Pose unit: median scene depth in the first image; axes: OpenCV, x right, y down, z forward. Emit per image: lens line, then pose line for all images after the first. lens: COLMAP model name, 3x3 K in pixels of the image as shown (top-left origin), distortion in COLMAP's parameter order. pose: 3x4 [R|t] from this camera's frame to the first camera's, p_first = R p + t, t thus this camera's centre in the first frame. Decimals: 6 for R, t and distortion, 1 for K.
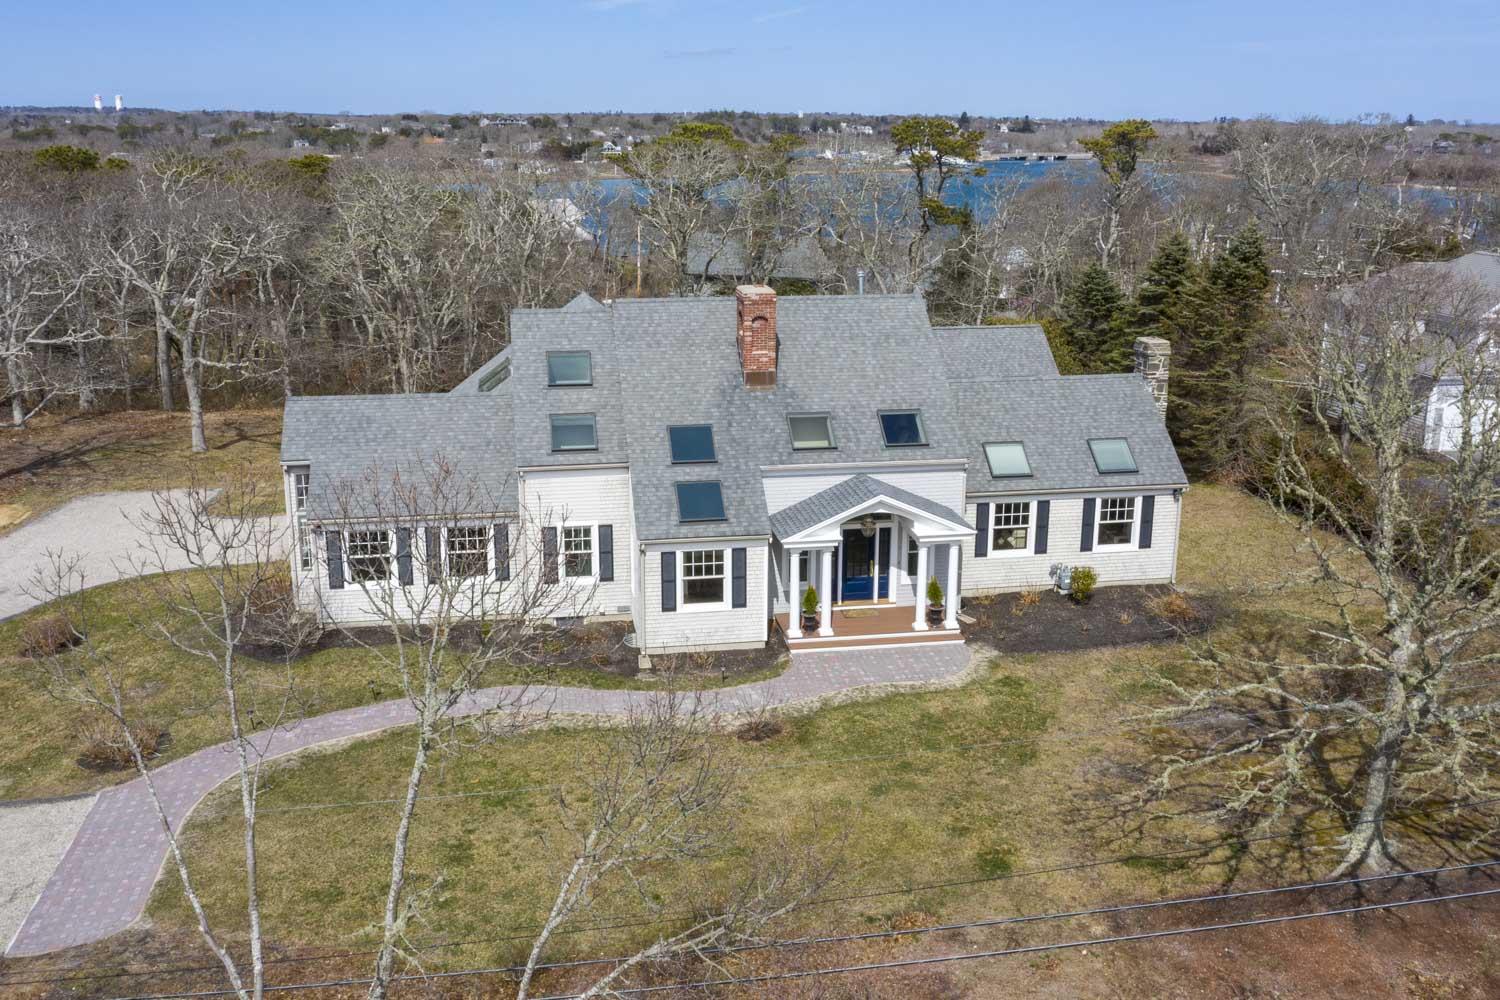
lens RADIAL K [[1394.9, 0, 750.0], [0, 1394.9, 500.0], [0, 0, 1]] dist [-0.024660, 0.004705]
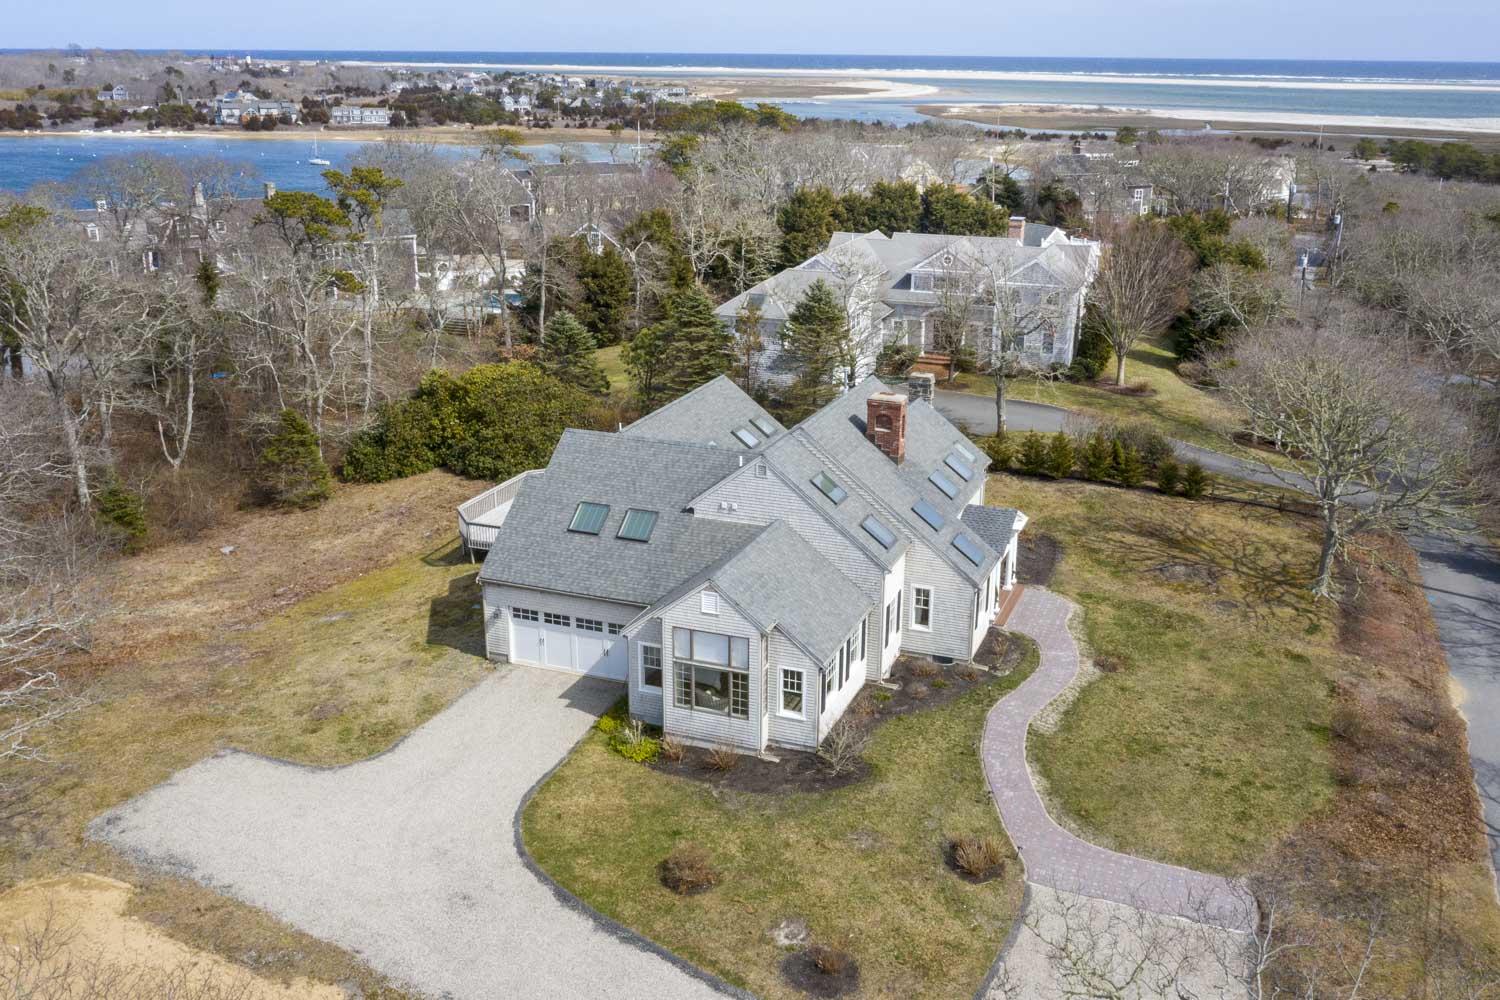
lens RADIAL K [[1394.9, 0, 750.0], [0, 1394.9, 500.0], [0, 0, 1]] dist [-0.024660, 0.004705]
pose [[0.518396, -0.263628, 0.813490, -1.277676], [0.228798, 0.959371, 0.165102, -0.328242], [-0.823964, 0.100537, 0.557652, 0.374842]]
